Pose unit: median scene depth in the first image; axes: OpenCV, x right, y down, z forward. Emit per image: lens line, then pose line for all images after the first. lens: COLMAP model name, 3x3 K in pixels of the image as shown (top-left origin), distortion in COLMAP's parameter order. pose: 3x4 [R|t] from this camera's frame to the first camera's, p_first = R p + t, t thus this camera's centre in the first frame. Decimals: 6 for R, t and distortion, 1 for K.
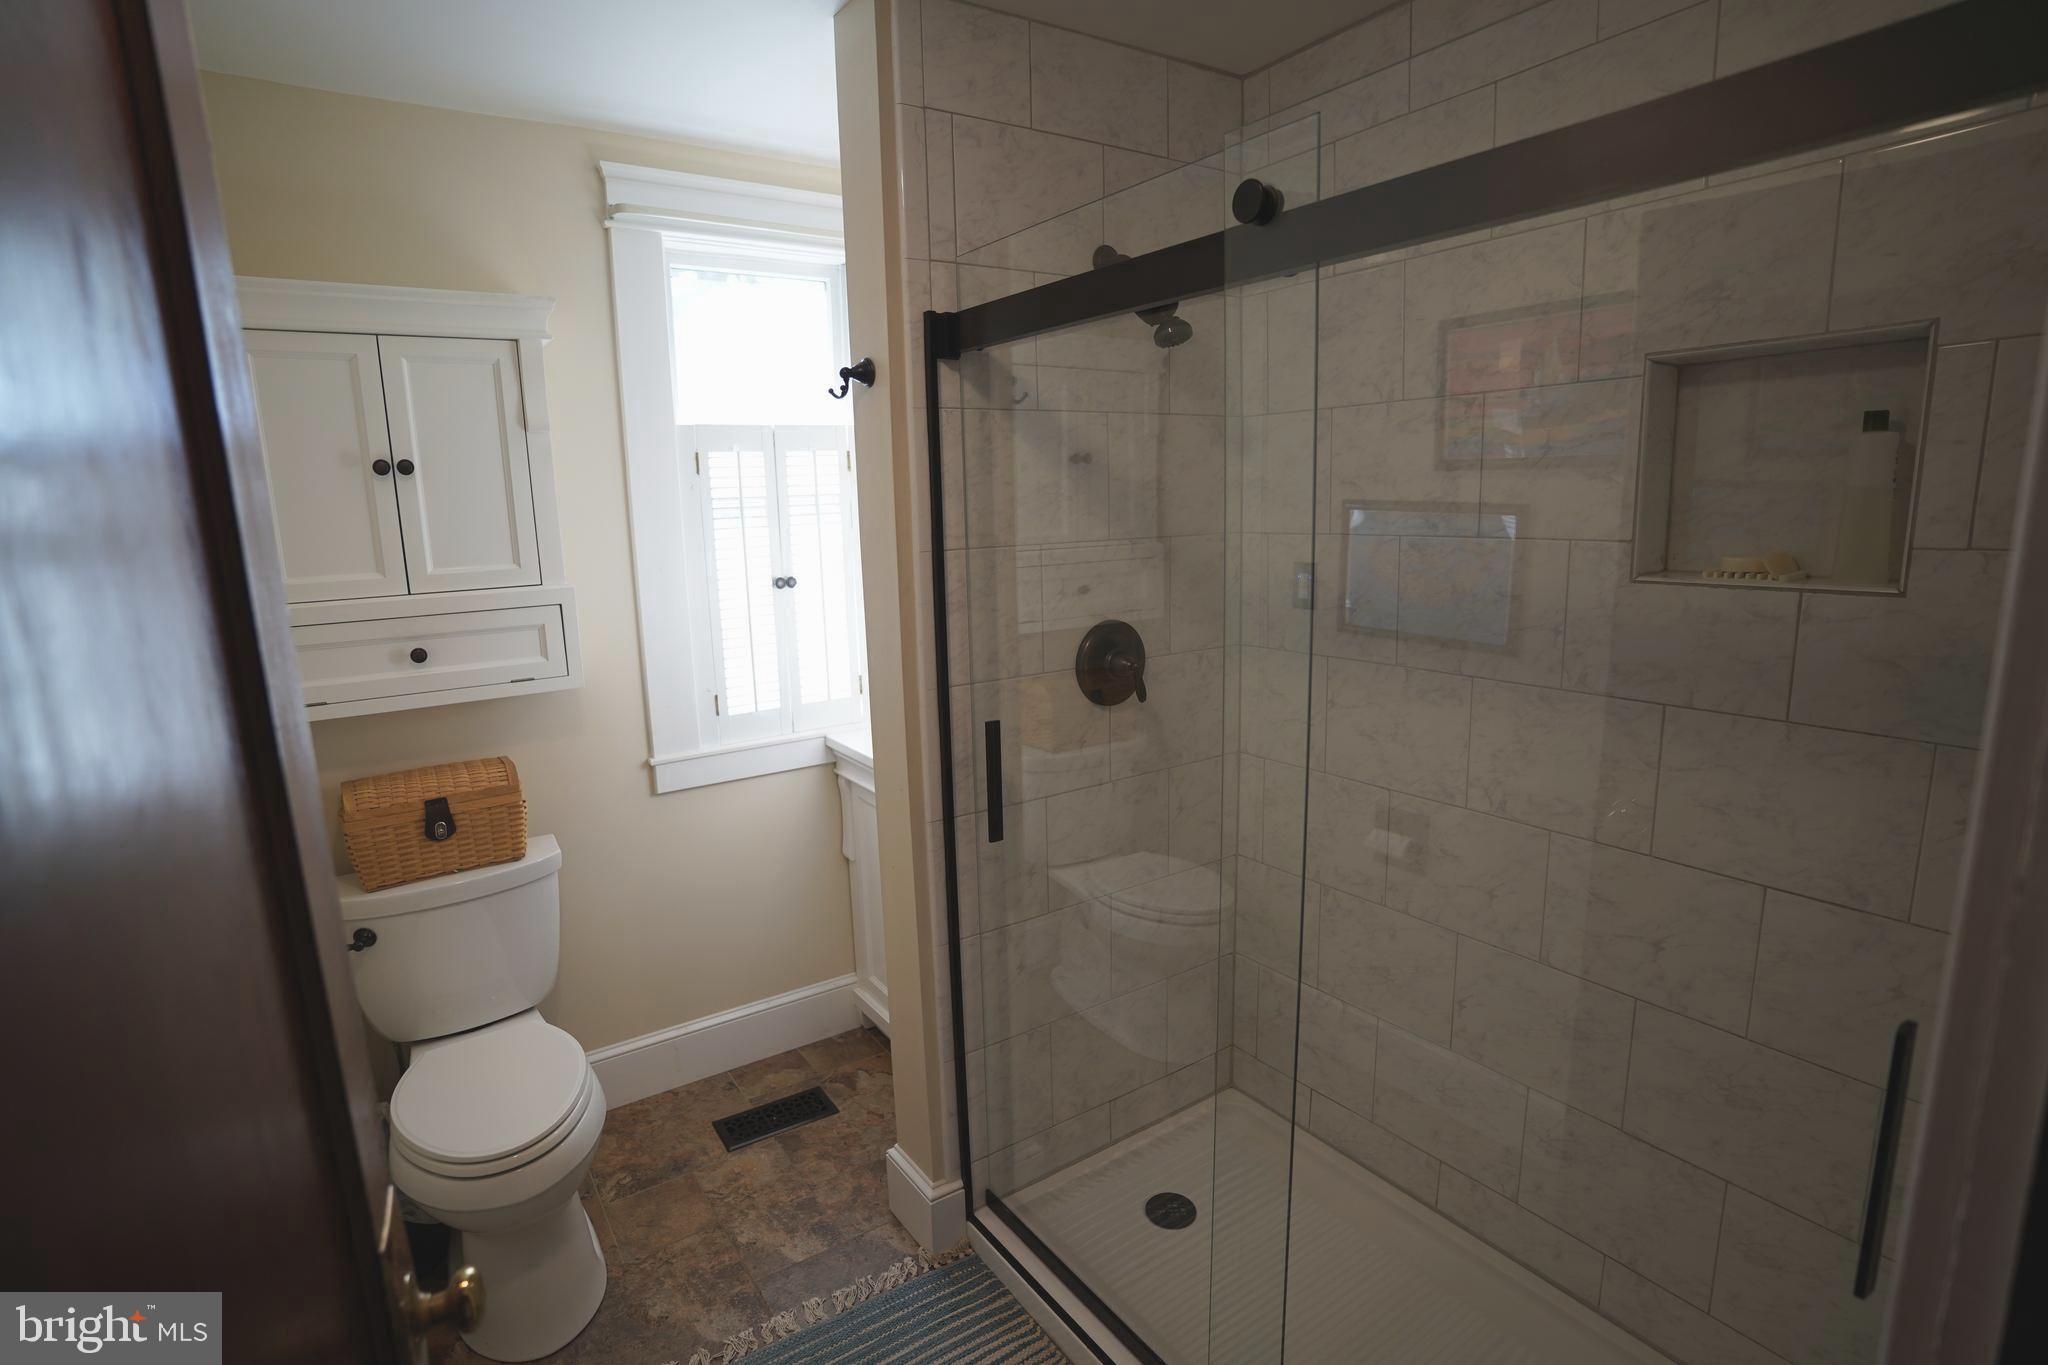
lens RADIAL K [[1011.1, 0, 1021.1], [0, 1011.1, 685.5], [0, 0, 1]] dist [-0.082244, 0.042457]
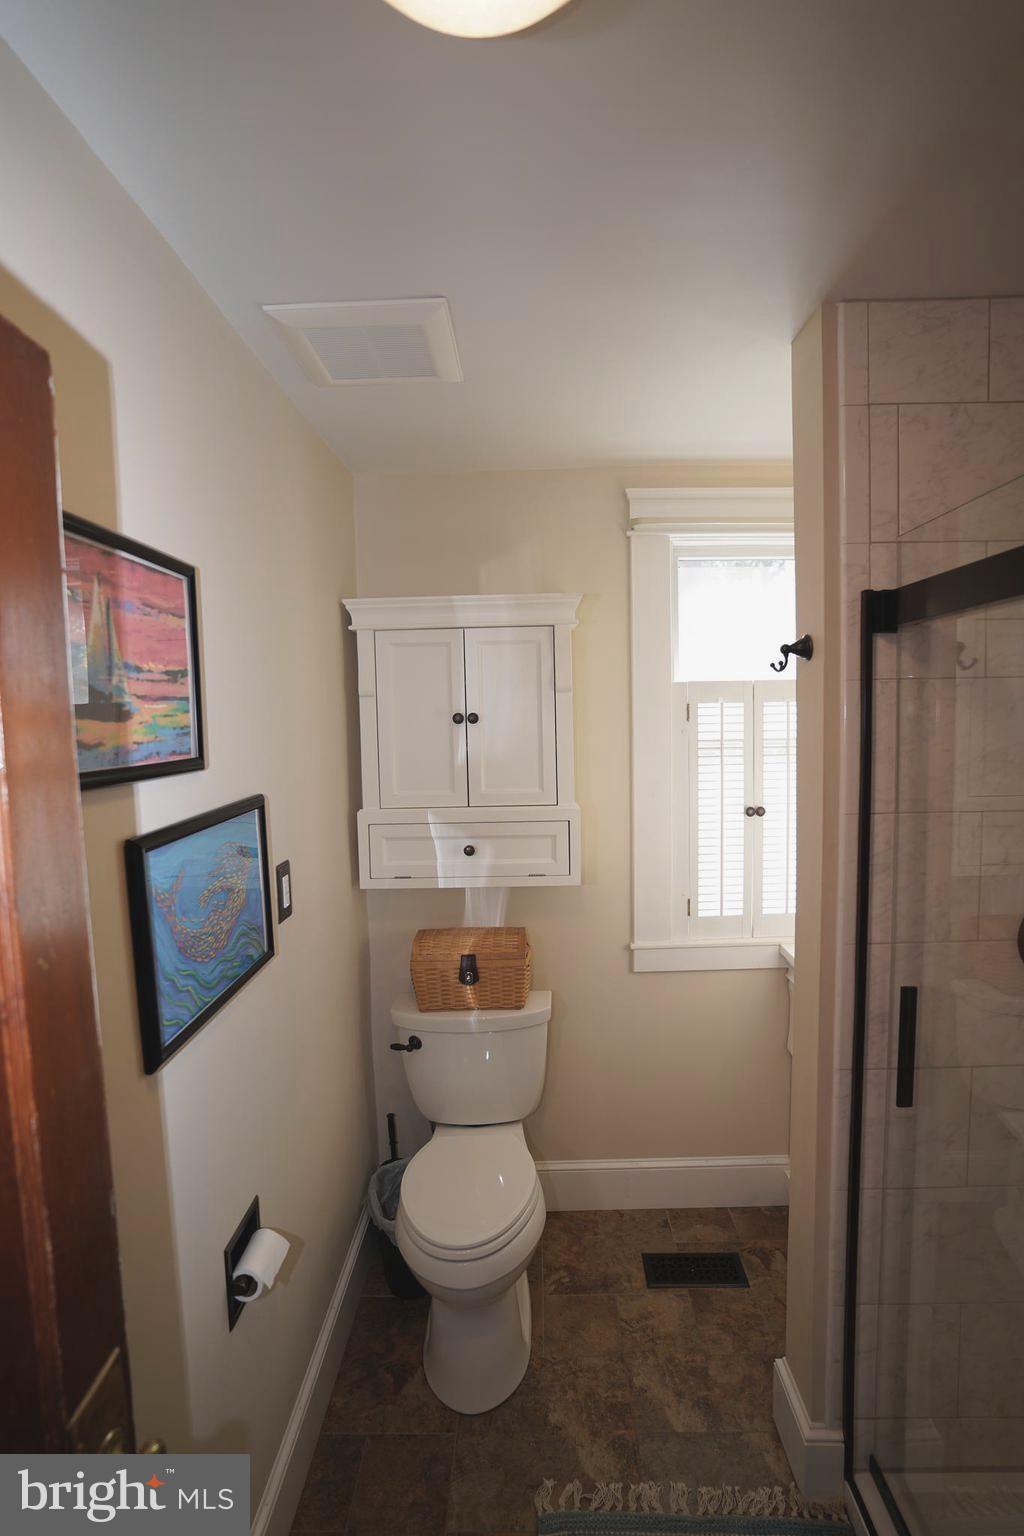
lens RADIAL K [[758.3, 0, 524.0], [0, 758.3, 772.3], [0, 0, 1]] dist [-0.082244, 0.042457]
pose [[0.818045, 0.053796, -0.572633, 0.061501], [-0.109233, 0.992027, -0.062852, -0.079453], [0.564686, 0.113966, 0.817399, 0.146748]]
